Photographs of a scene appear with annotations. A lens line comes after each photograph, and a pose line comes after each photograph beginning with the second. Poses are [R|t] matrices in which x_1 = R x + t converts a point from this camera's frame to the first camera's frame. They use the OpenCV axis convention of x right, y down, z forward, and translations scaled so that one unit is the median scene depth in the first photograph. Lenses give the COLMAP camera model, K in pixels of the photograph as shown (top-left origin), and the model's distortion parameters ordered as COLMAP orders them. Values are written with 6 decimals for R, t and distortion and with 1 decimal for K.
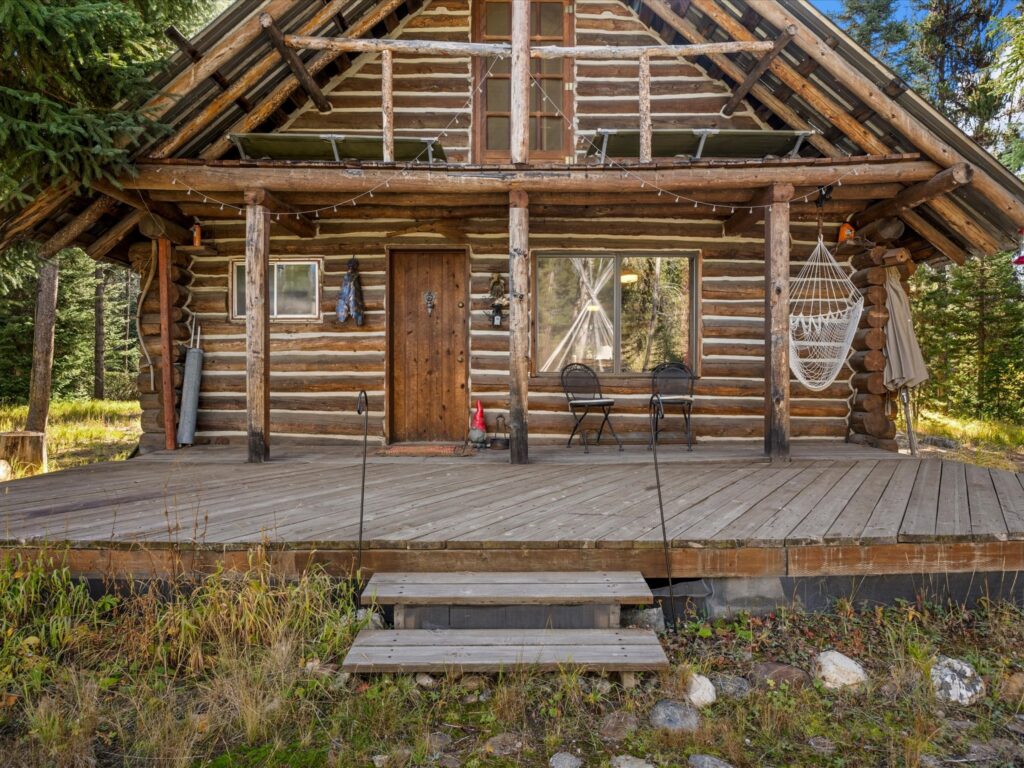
lens RADIAL K [[657.0, 0, 512.9], [0, 657.0, 380.5], [0, 0, 1]] dist [-0.000794, 0.007765]
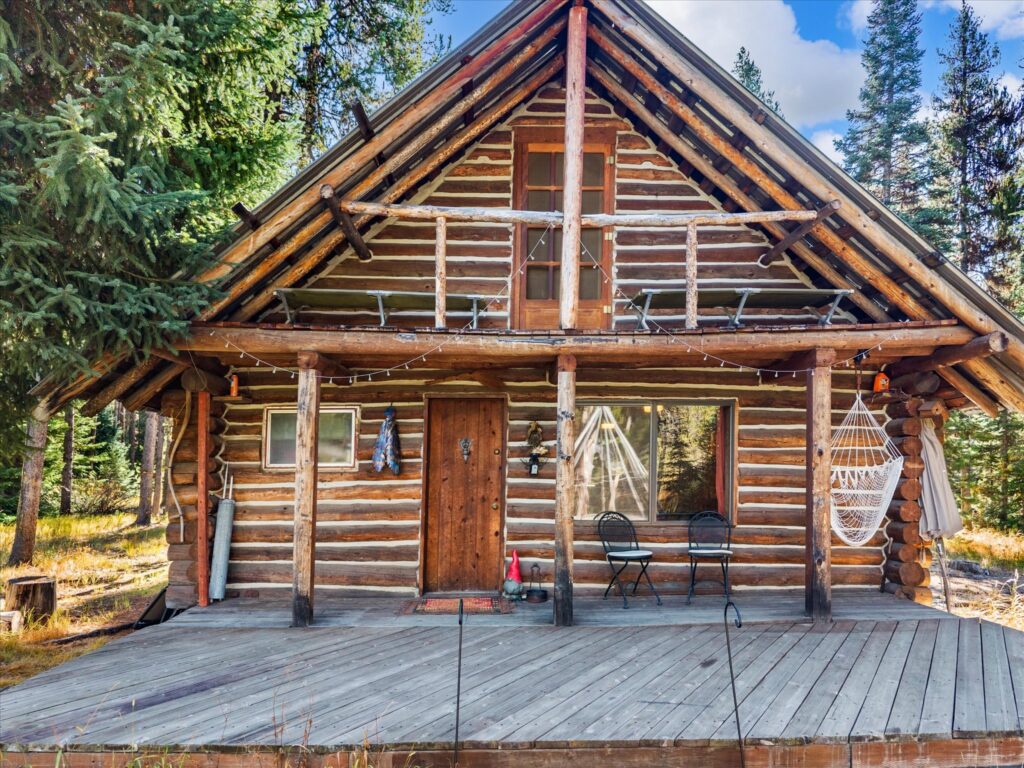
lens RADIAL K [[723.2, 0, 520.7], [0, 723.2, 446.8], [0, 0, 1]] dist [0.022377, -0.015286]
pose [[0.999325, 0.012857, 0.034425, -0.087179], [-0.011849, 0.999499, -0.029332, -0.098996], [-0.034785, 0.028905, 0.998977, -0.091393]]
